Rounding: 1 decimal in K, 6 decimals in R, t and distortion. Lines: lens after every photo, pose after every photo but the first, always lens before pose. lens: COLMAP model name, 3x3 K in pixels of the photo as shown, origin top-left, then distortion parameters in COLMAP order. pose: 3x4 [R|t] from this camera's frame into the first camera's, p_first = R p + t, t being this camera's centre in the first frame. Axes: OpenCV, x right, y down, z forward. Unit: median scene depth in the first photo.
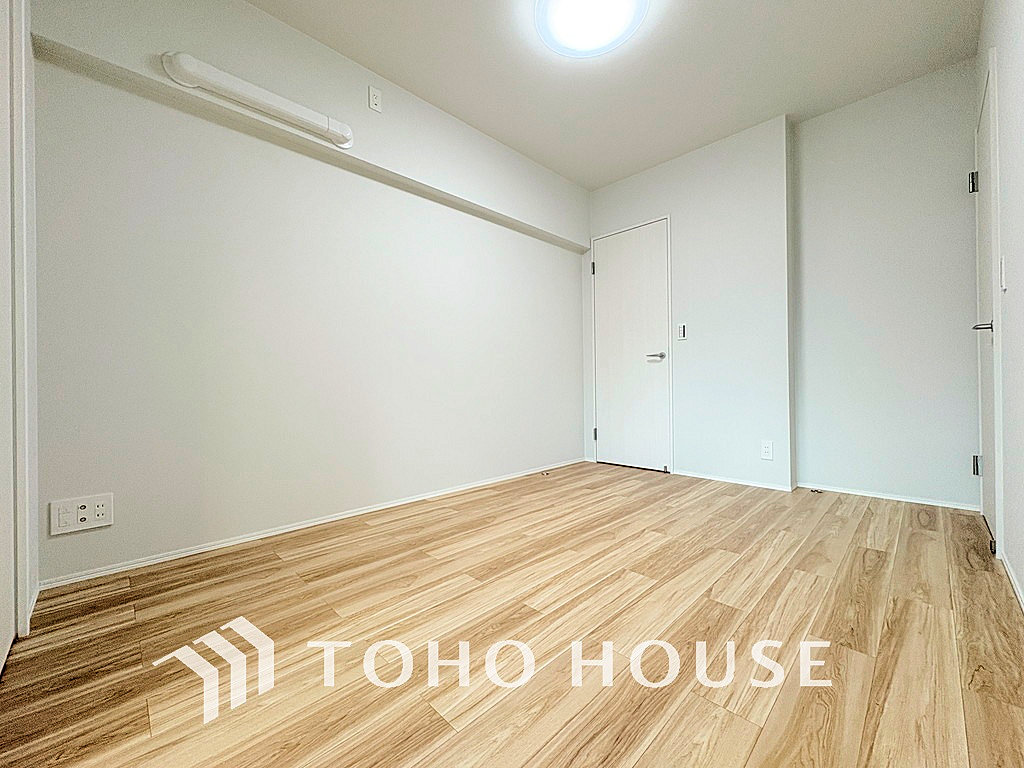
lens RADIAL K [[413.3, 0, 511.7], [0, 413.3, 382.4], [0, 0, 1]] dist [0.003853, -0.001632]
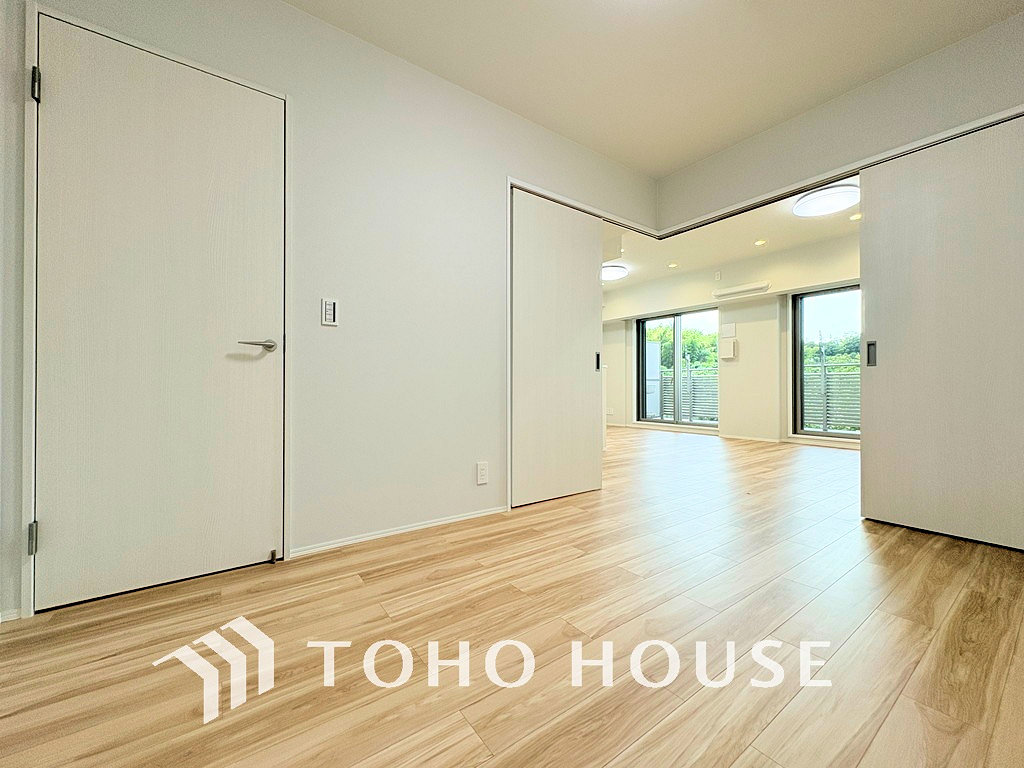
lens RADIAL K [[413.3, 0, 511.1], [0, 413.3, 384.6], [0, 0, 1]] dist [0.003853, -0.001632]
pose [[-0.987936, 0.013921, 0.154237, 0.455510], [0.012566, 0.999873, -0.009756, -0.021968], [-0.154353, -0.007700, -0.987986, 2.170693]]
